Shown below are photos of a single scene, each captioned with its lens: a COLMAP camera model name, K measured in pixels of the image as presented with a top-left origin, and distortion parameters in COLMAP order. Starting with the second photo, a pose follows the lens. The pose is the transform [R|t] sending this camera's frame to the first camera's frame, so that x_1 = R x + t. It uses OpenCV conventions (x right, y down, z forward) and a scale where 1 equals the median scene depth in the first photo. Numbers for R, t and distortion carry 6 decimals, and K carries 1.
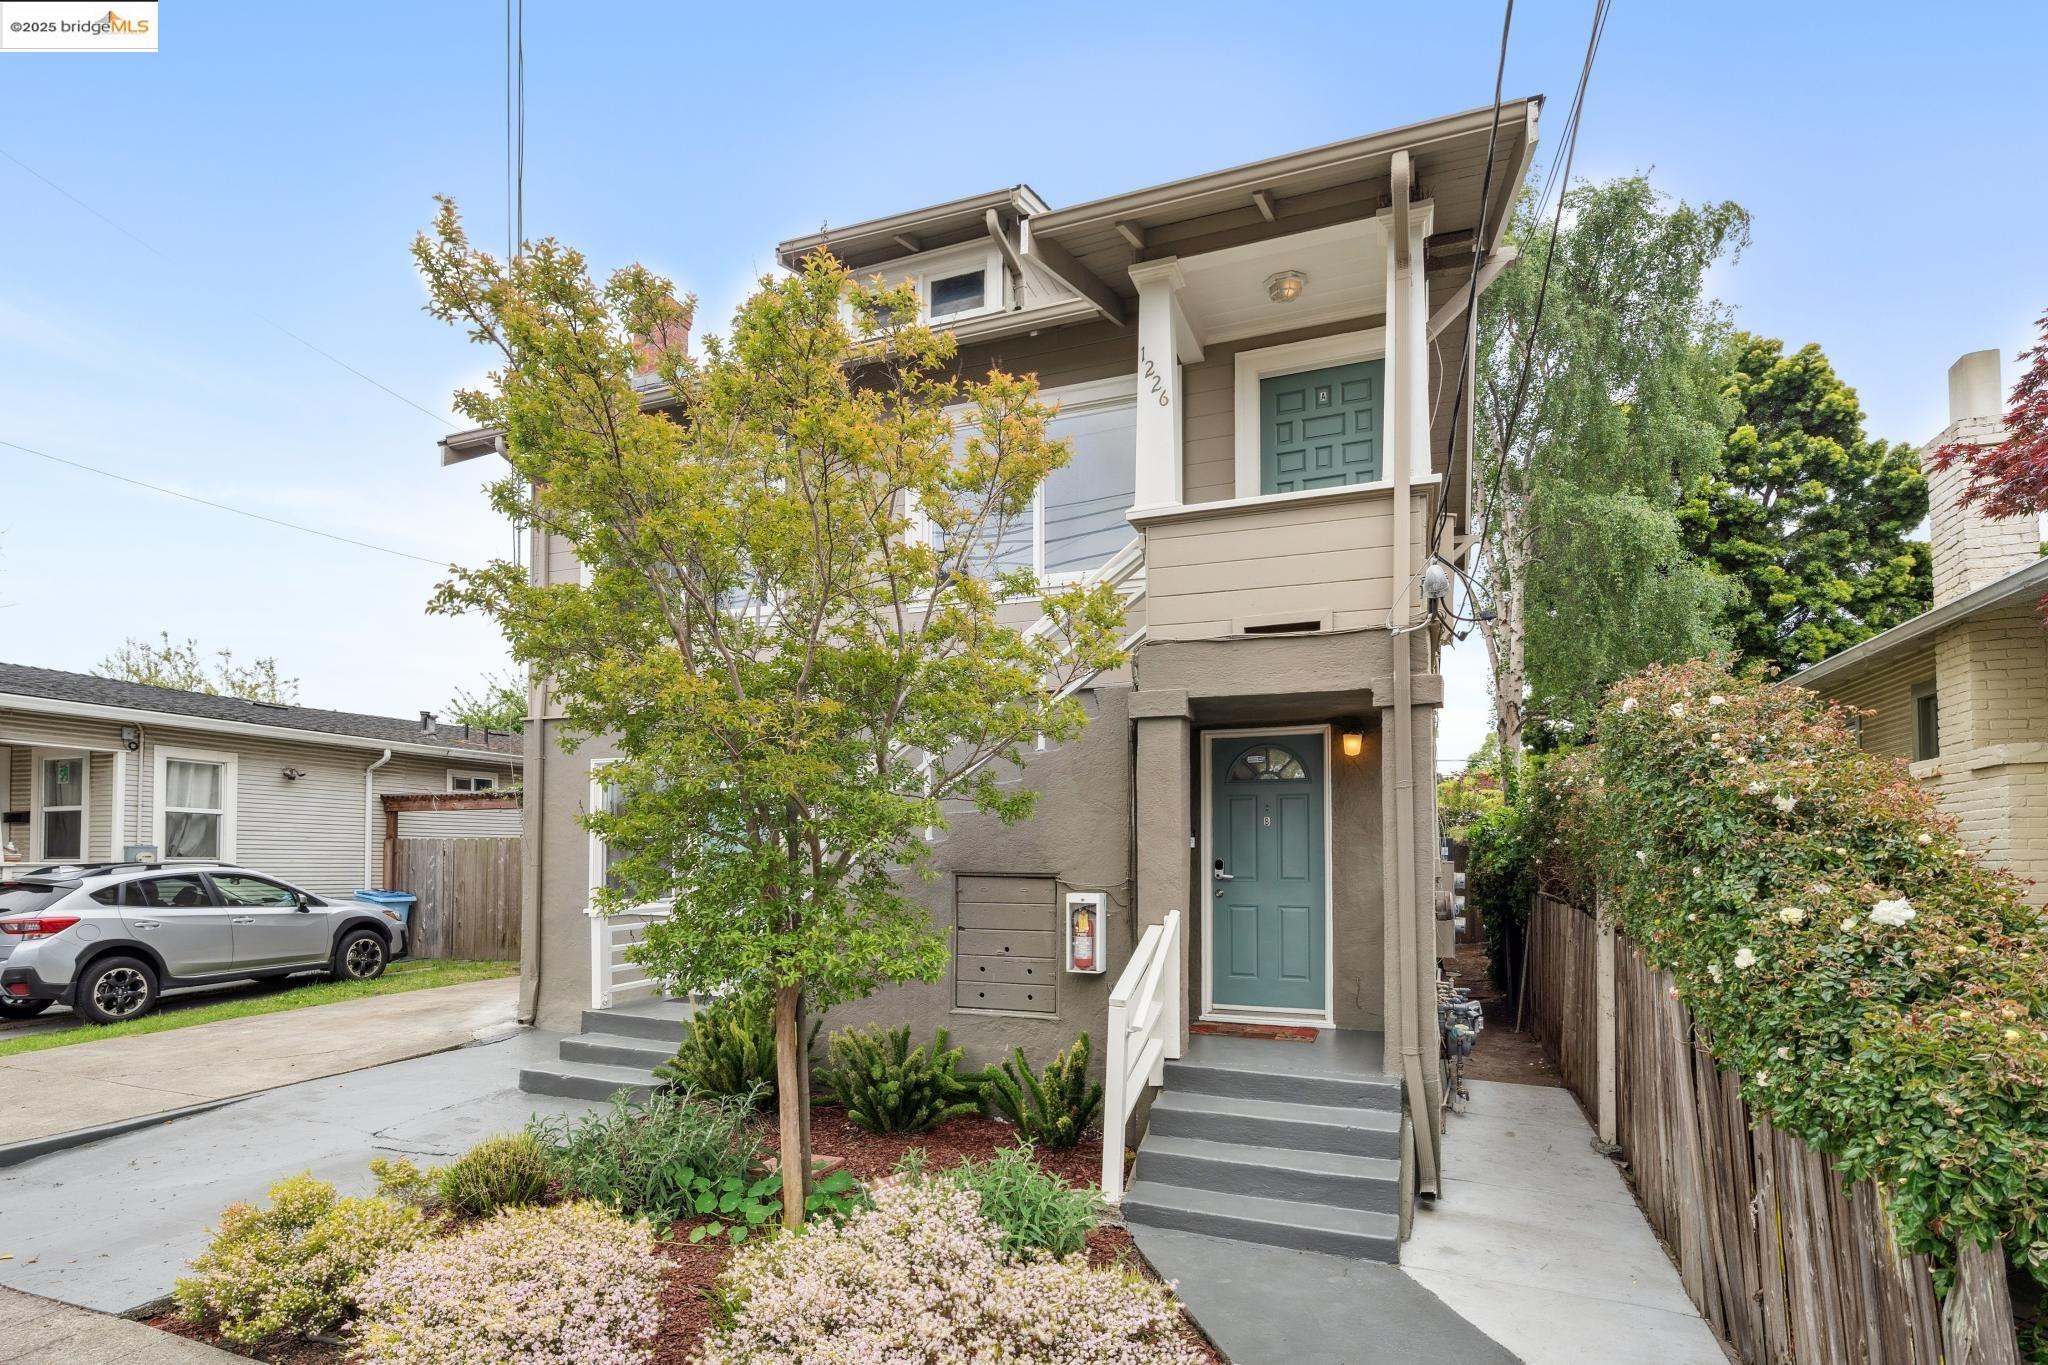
lens RADIAL K [[1022.7, 0, 972.2], [0, 1022.7, 813.7], [0, 0, 1]] dist [0.009180, -0.004582]
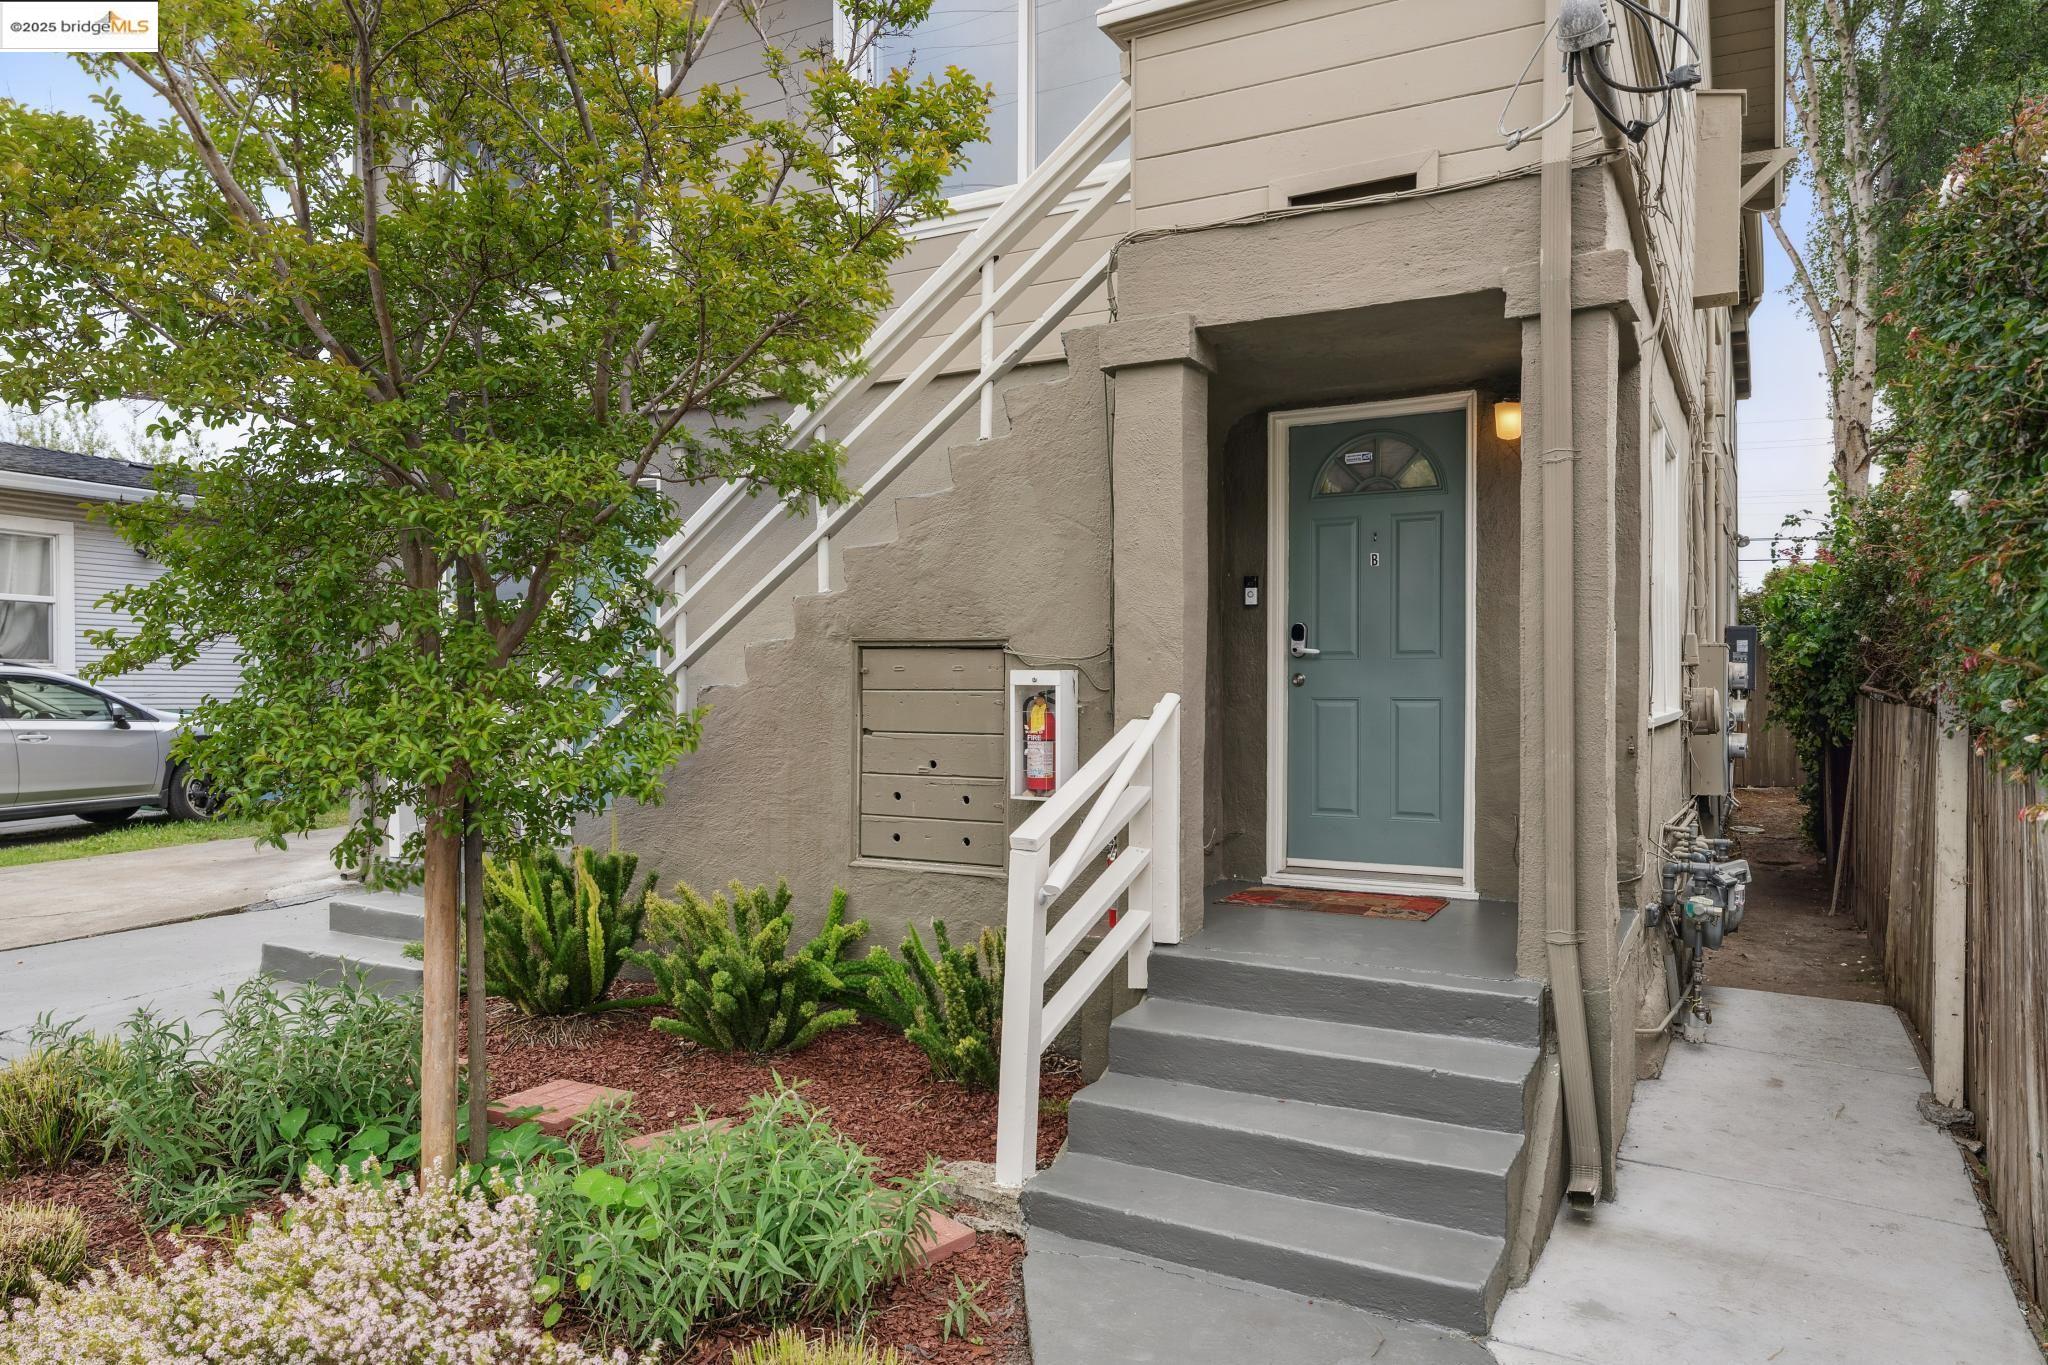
lens RADIAL K [[1312.3, 0, 1032.2], [0, 1312.3, 680.1], [0, 0, 1]] dist [0.007411, -0.002268]
pose [[0.995677, -0.000131, -0.092882, 0.164732], [0.003680, 0.999269, 0.038040, 0.050736], [0.092809, -0.038218, 0.994950, 0.213347]]
